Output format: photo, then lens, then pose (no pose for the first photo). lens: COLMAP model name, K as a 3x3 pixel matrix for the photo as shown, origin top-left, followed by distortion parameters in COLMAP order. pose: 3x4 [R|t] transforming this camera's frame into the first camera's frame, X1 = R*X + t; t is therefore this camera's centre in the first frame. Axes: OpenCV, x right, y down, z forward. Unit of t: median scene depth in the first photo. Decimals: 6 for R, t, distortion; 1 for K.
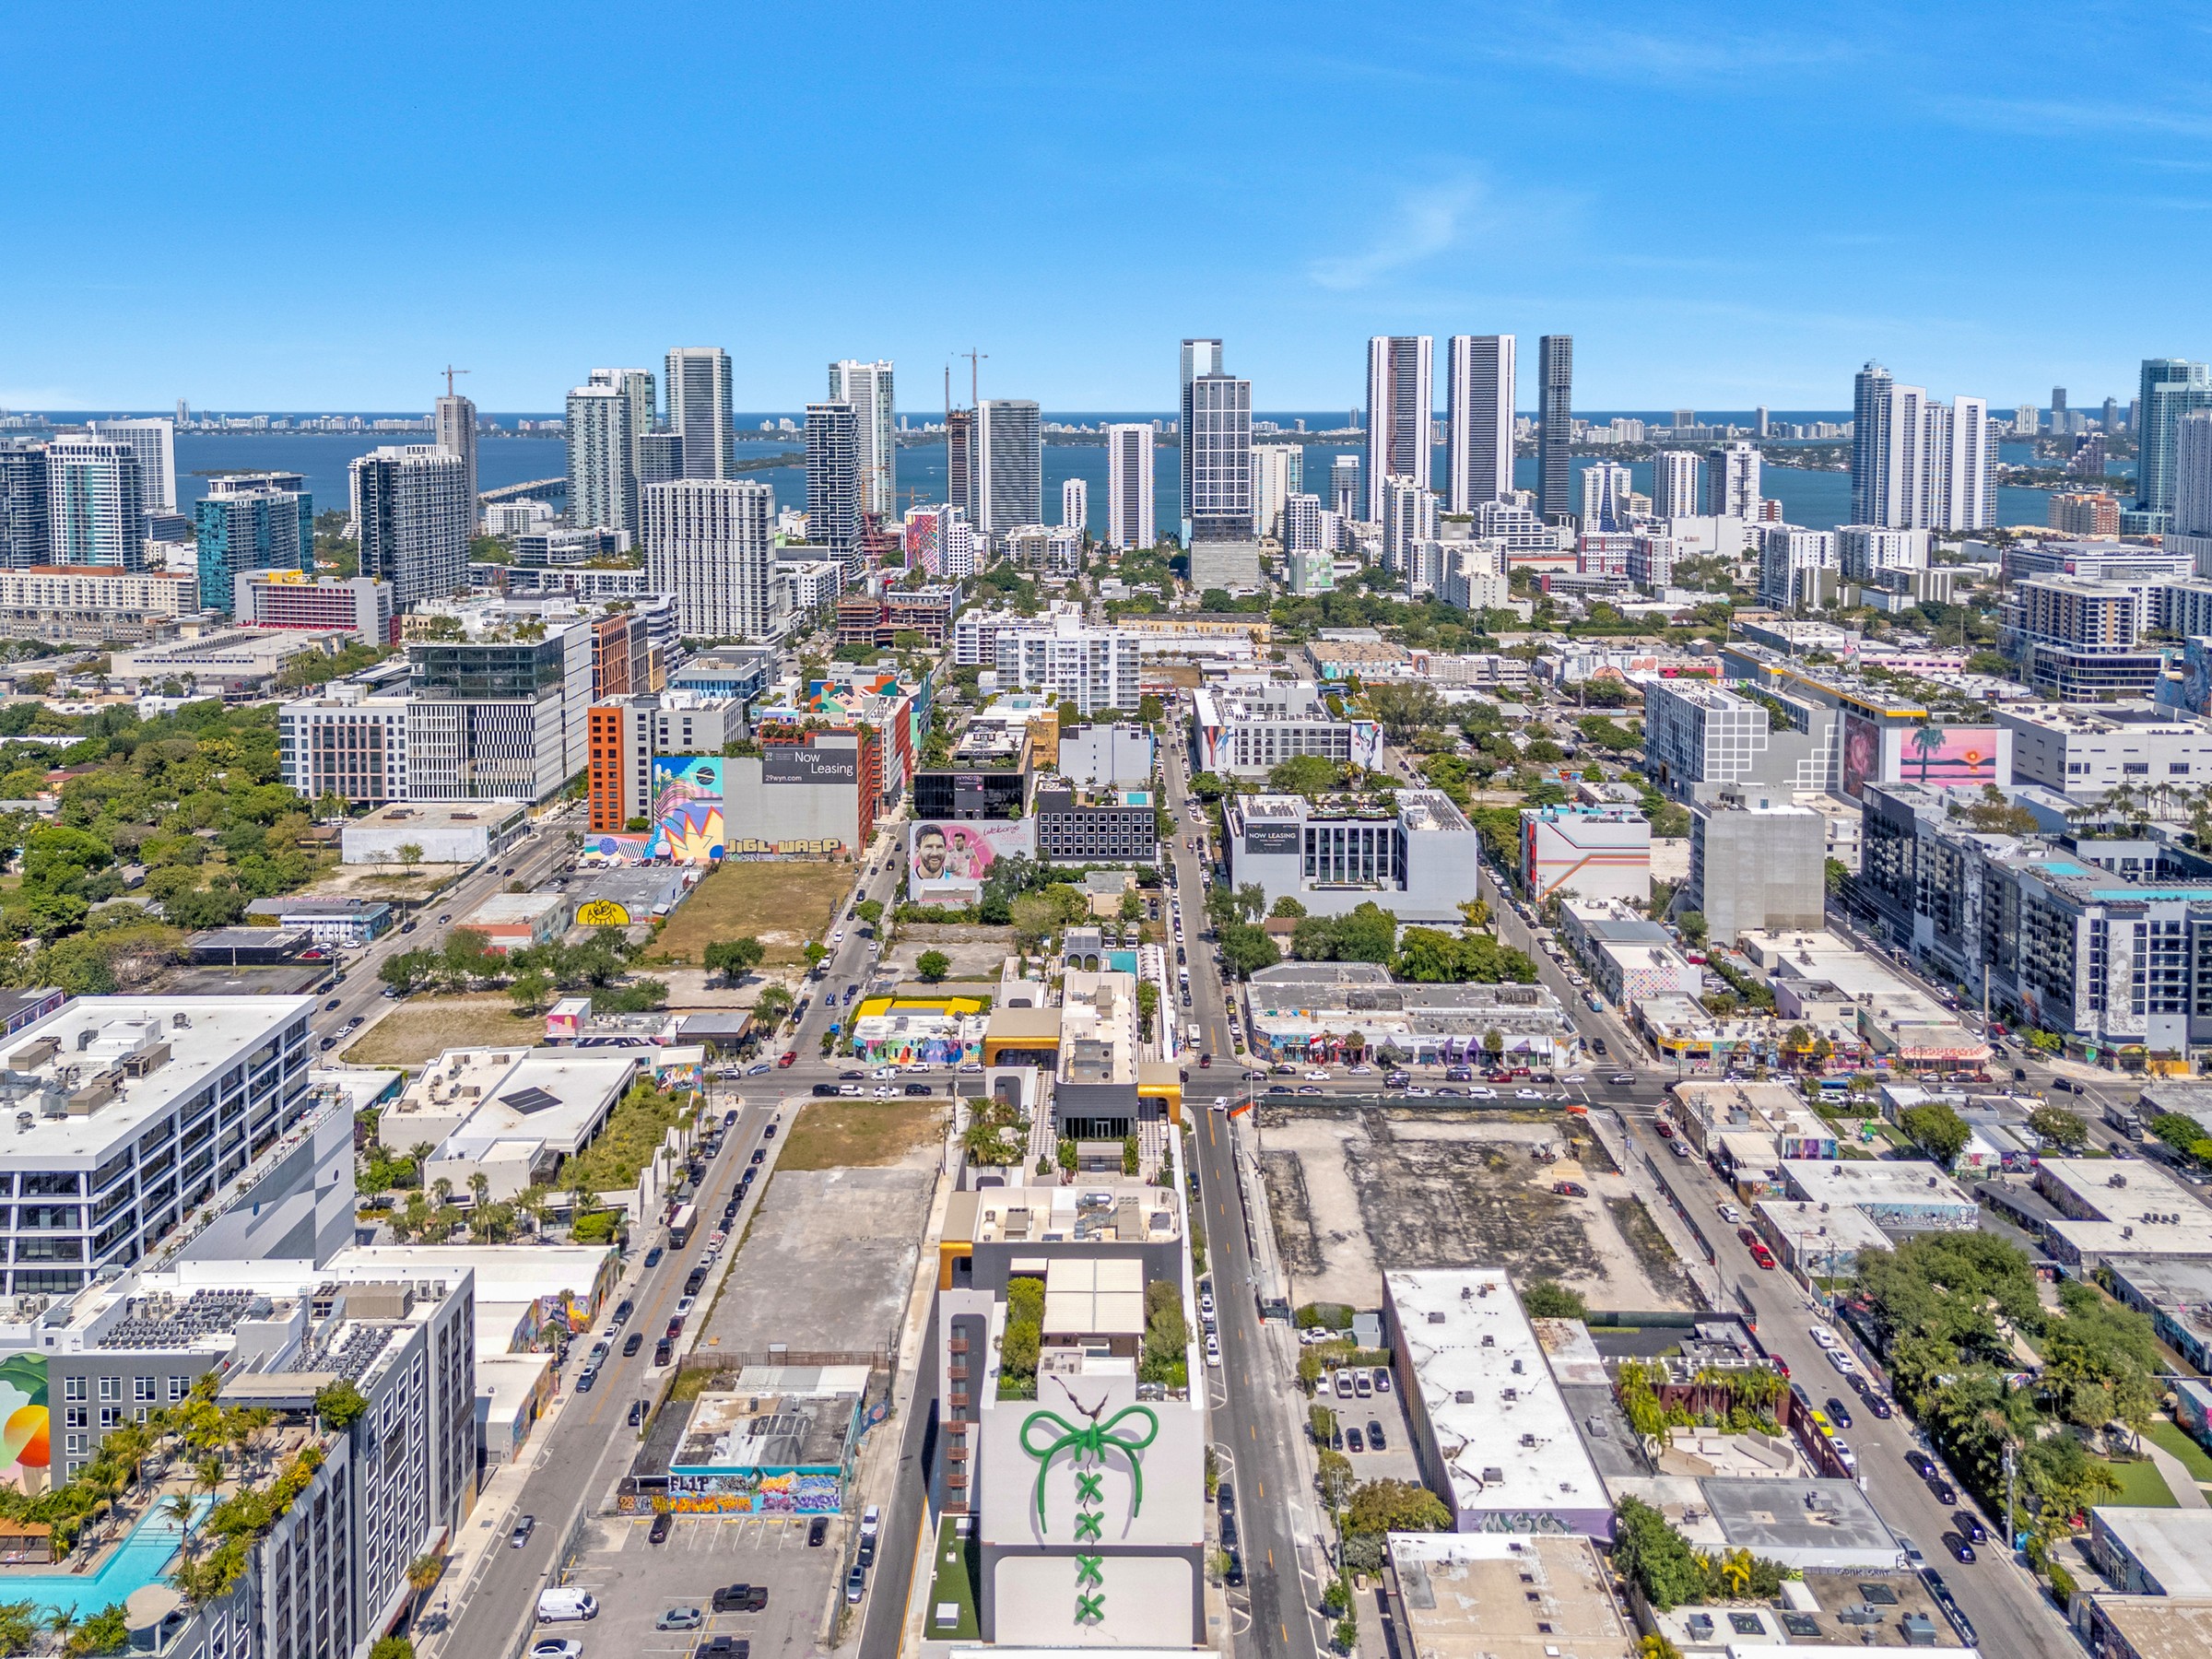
lens RADIAL K [[1710.9, 0, 1189.3], [0, 1710.9, 513.2], [0, 0, 1]] dist [0.085194, -0.087696]
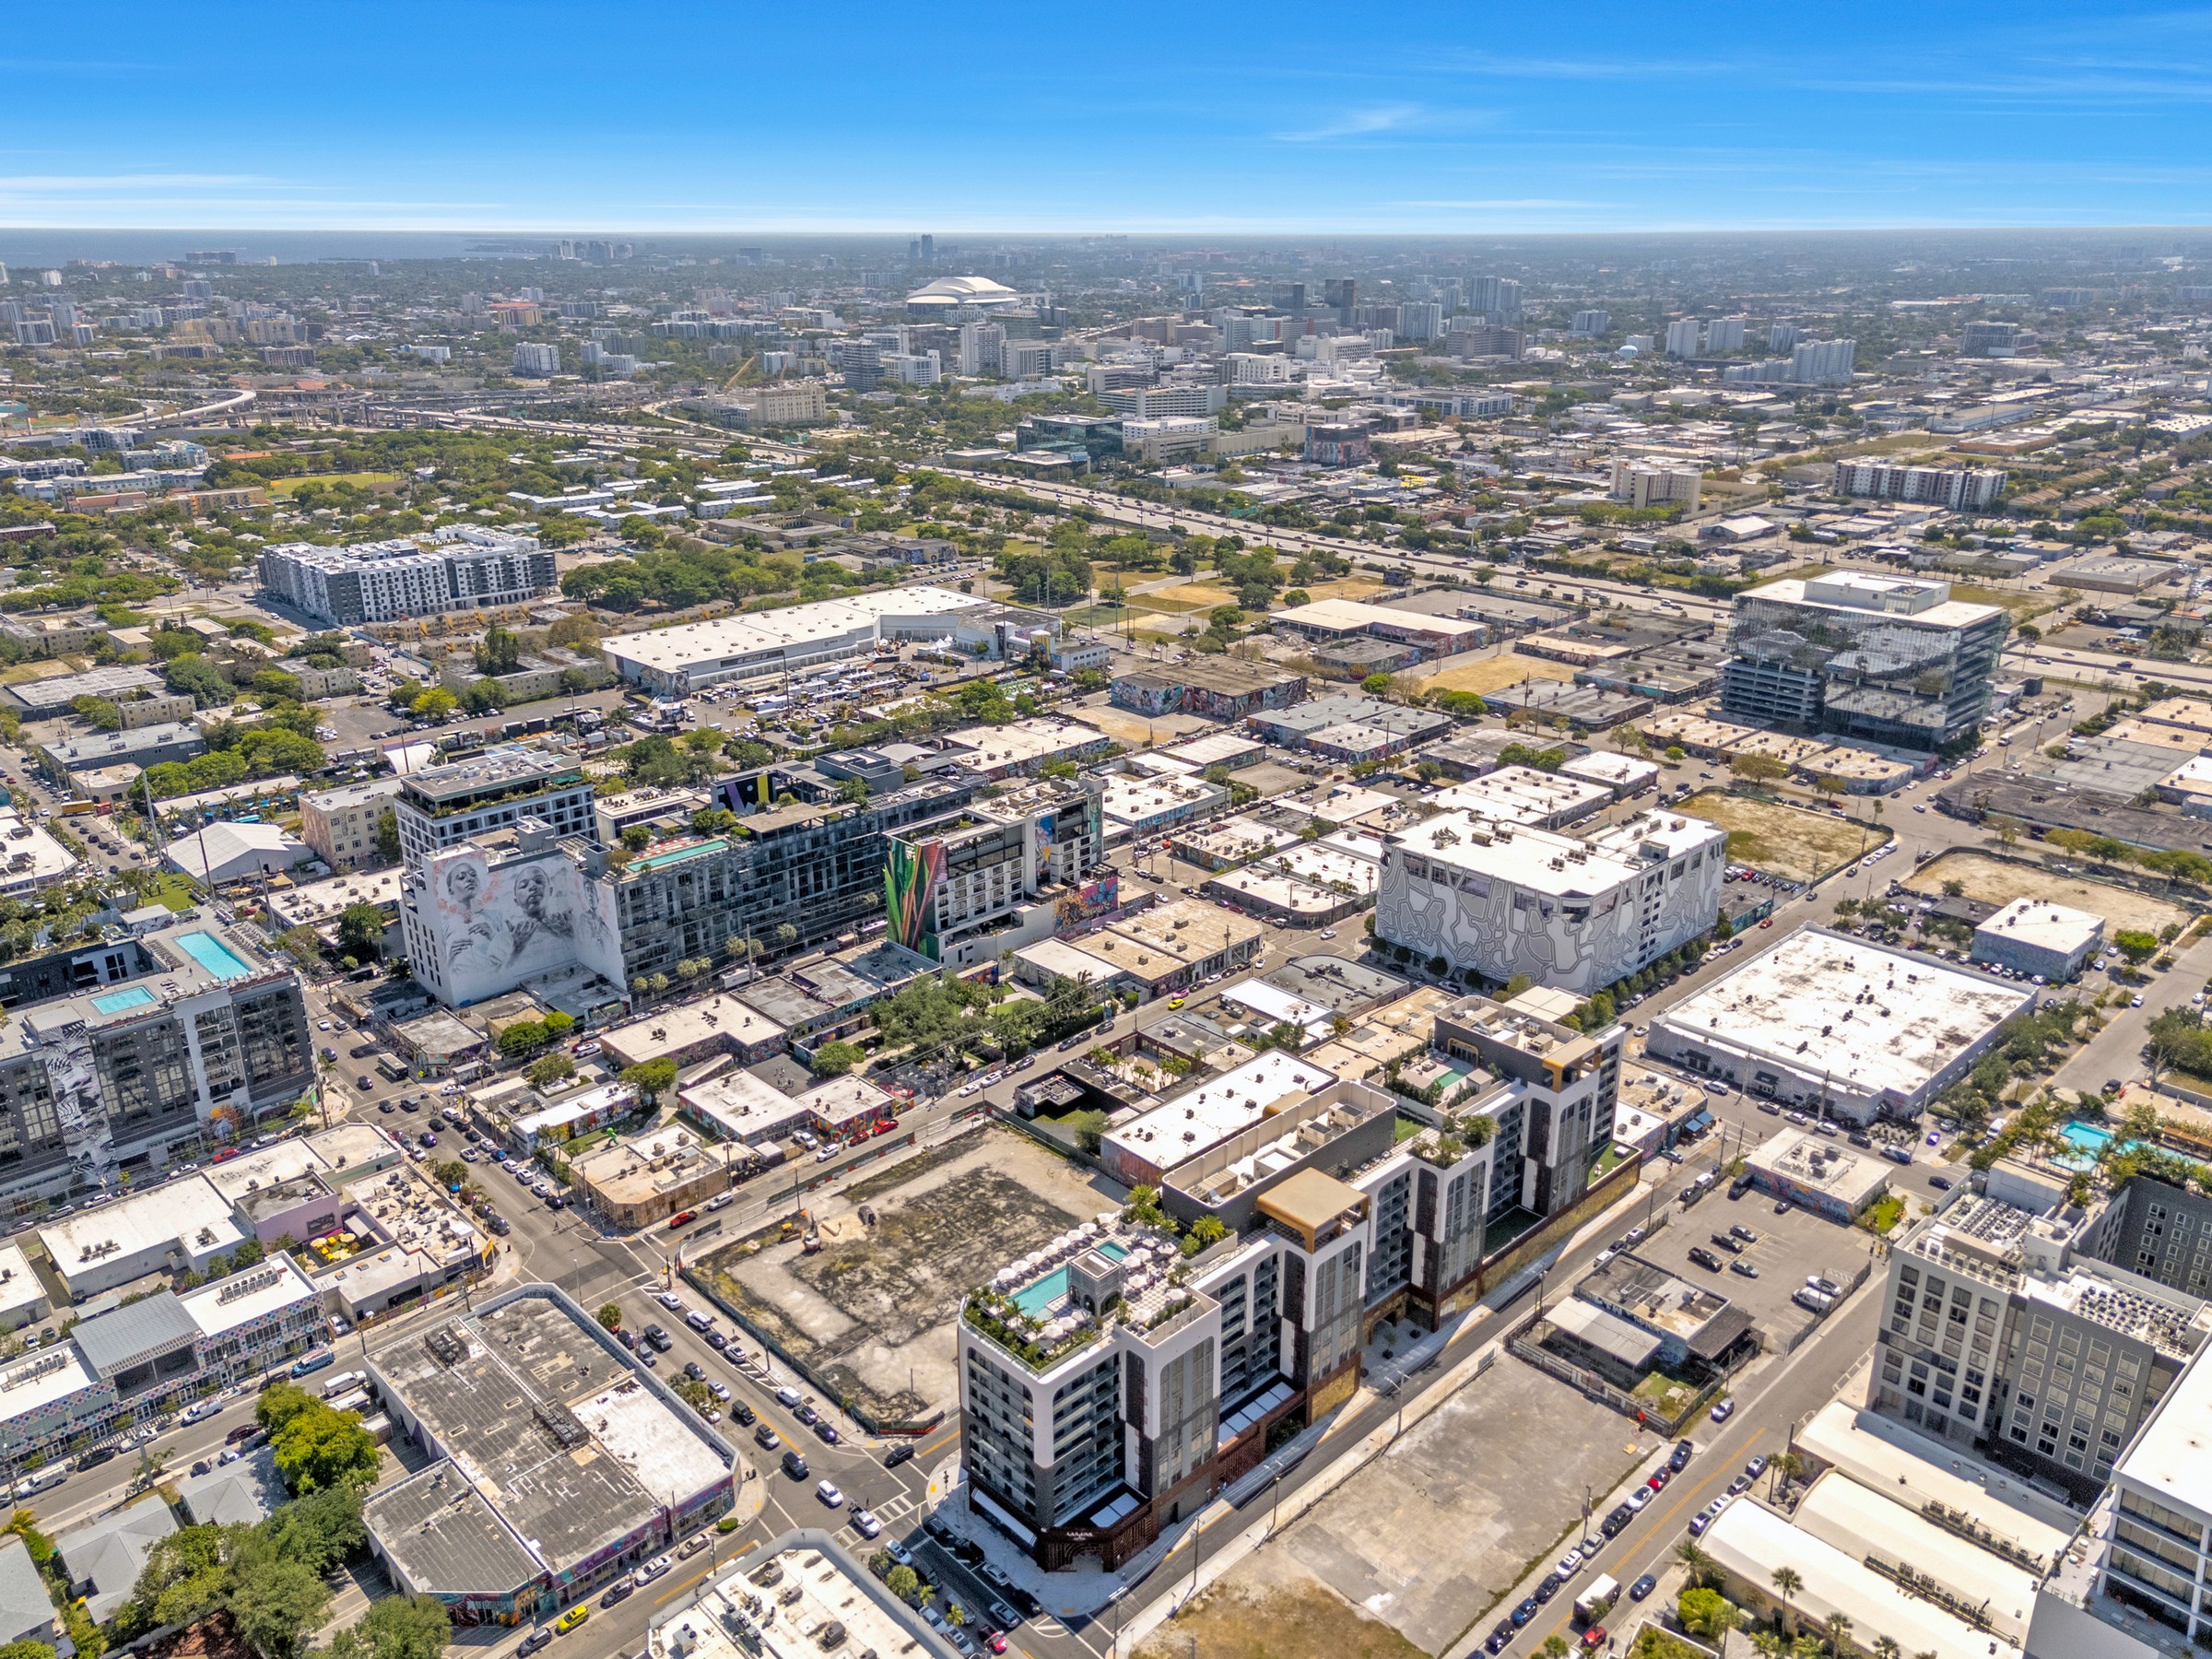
lens RADIAL K [[1553.8, 0, 1106.0], [0, 1553.8, 829.5], [0, 0, 1]] dist [0.010843, -0.001107]
pose [[-0.663452, -0.258742, 0.702057, -0.312771], [0.047211, 0.921958, 0.384401, -0.132023], [-0.746728, 0.288176, -0.599460, 0.835811]]
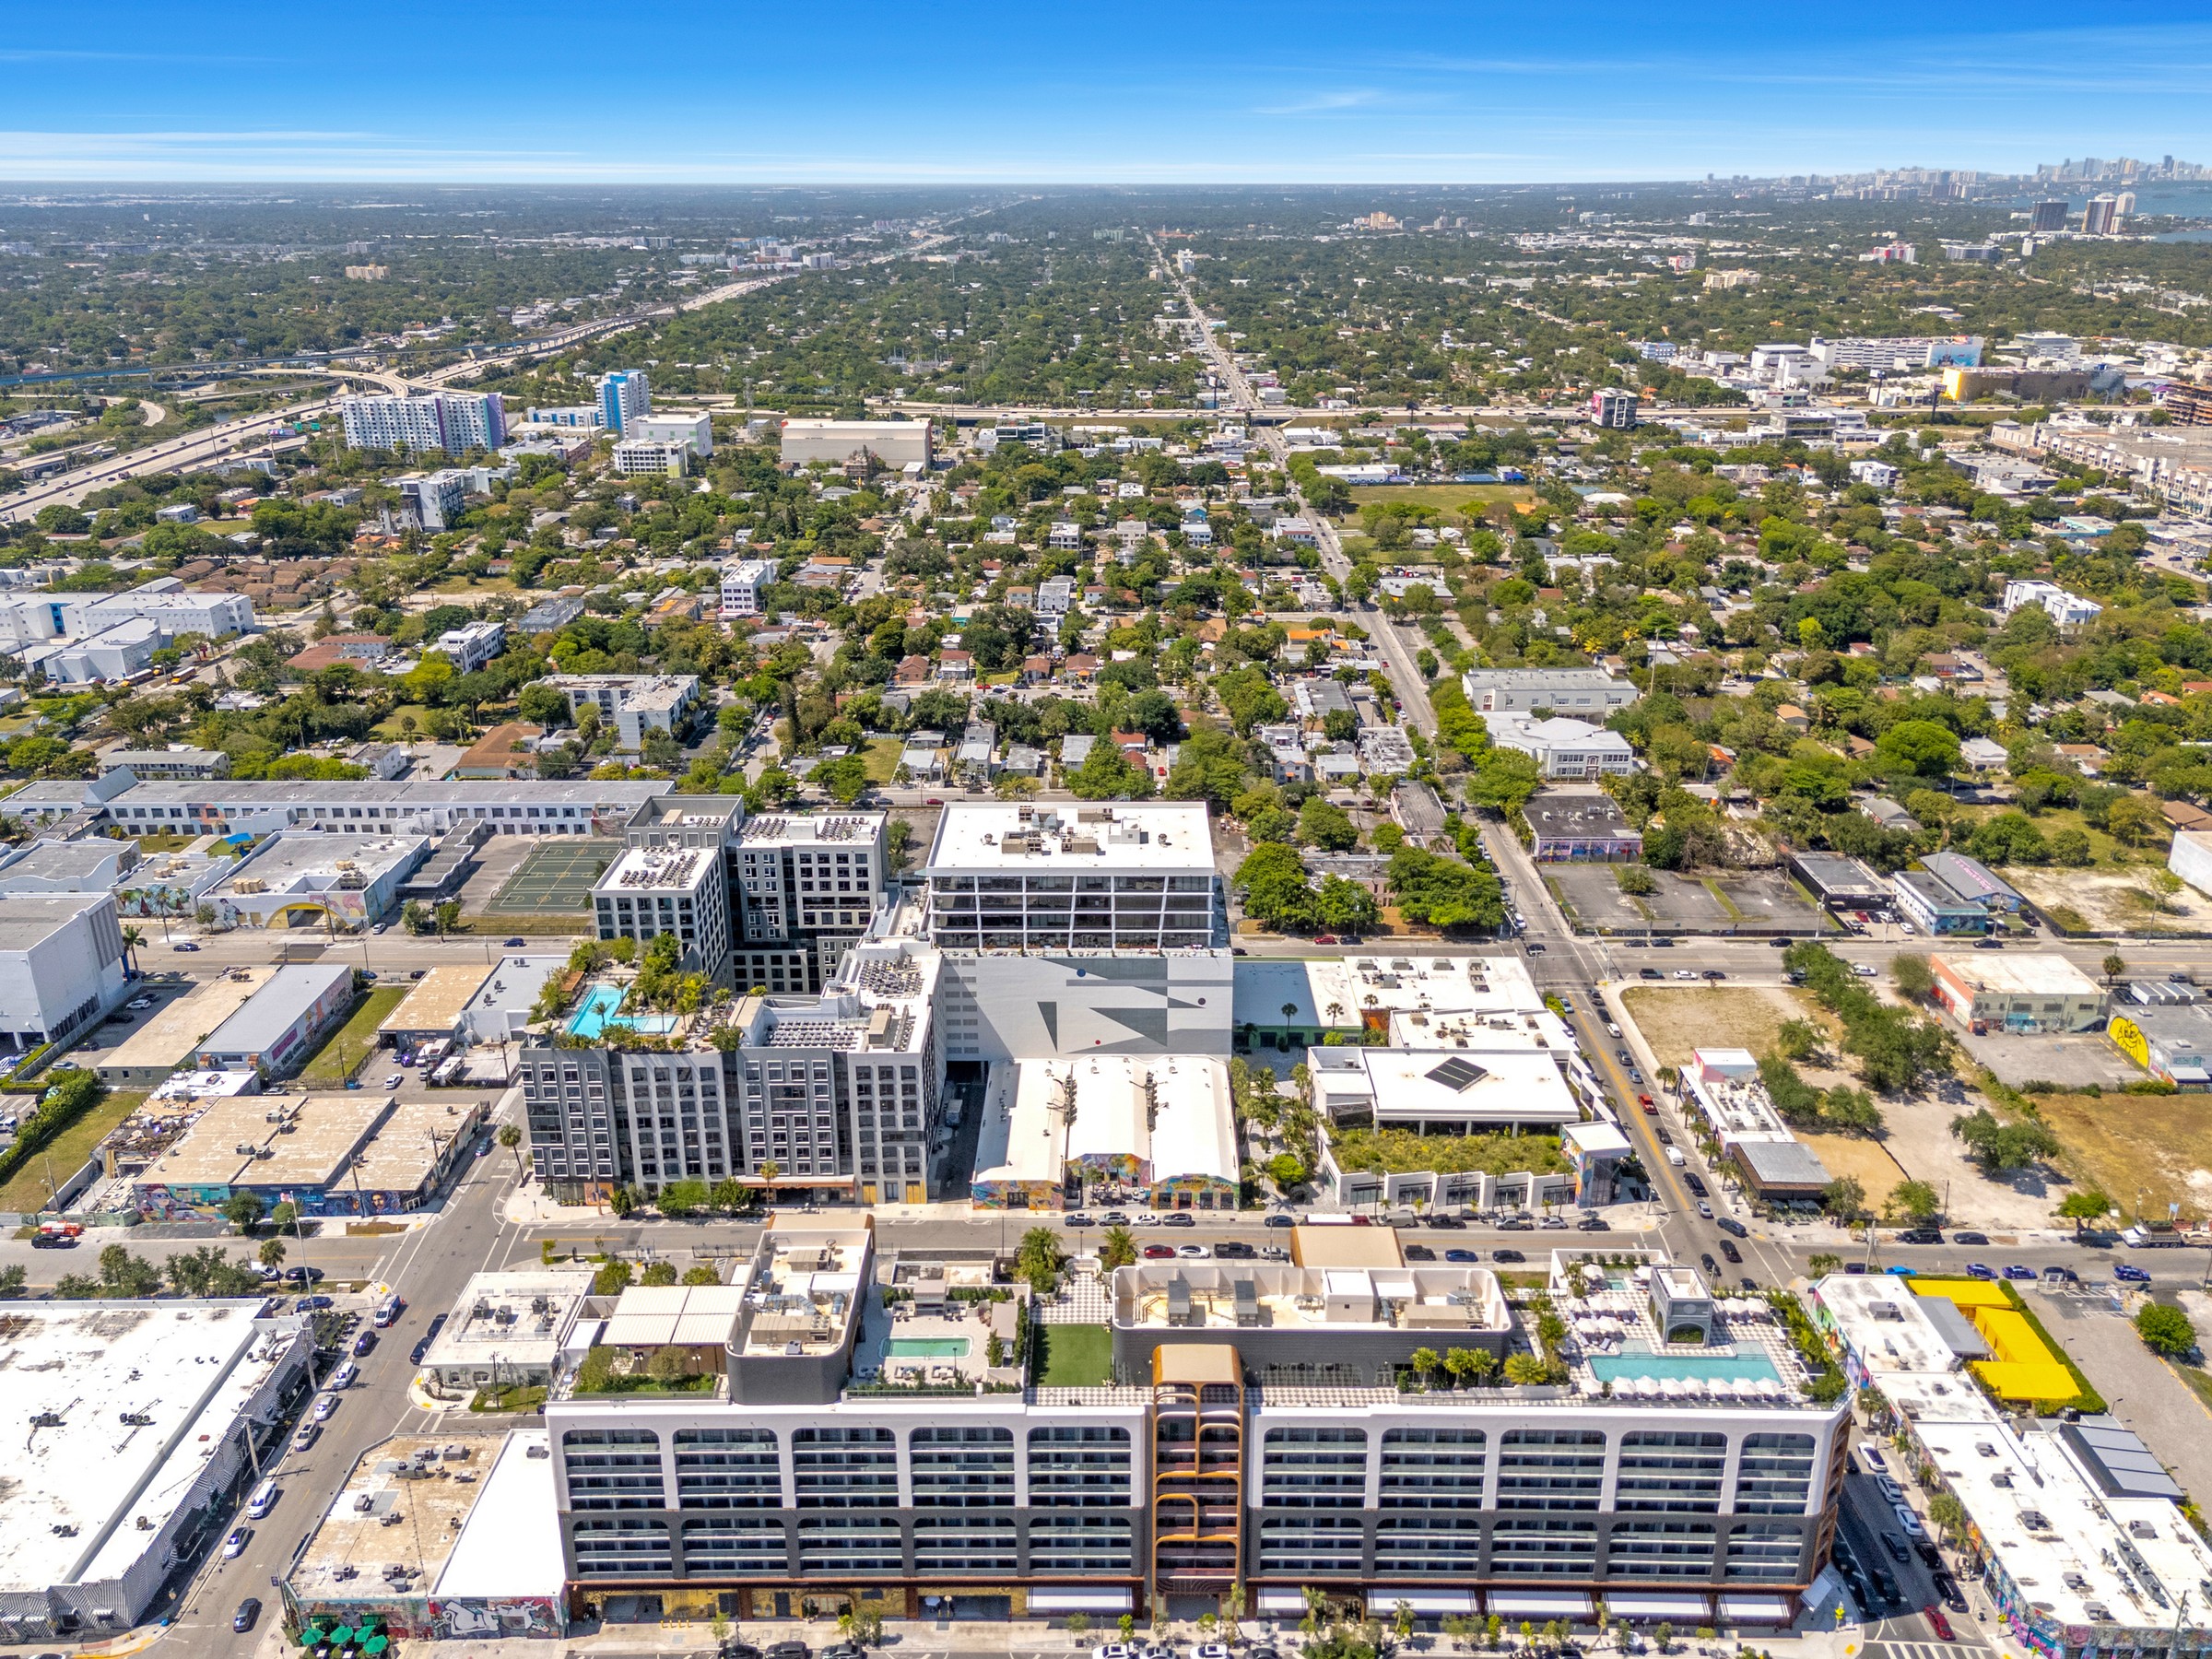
lens RADIAL K [[1648.0, 0, 1072.0], [0, 1648.0, 768.5], [0, 0, 1]] dist [0.100639, -0.118671]
pose [[-0.055380, 0.326456, -0.943589, 0.310085], [-0.051140, 0.942871, 0.329209, -0.091126], [0.997155, 0.066487, -0.035521, 0.473443]]
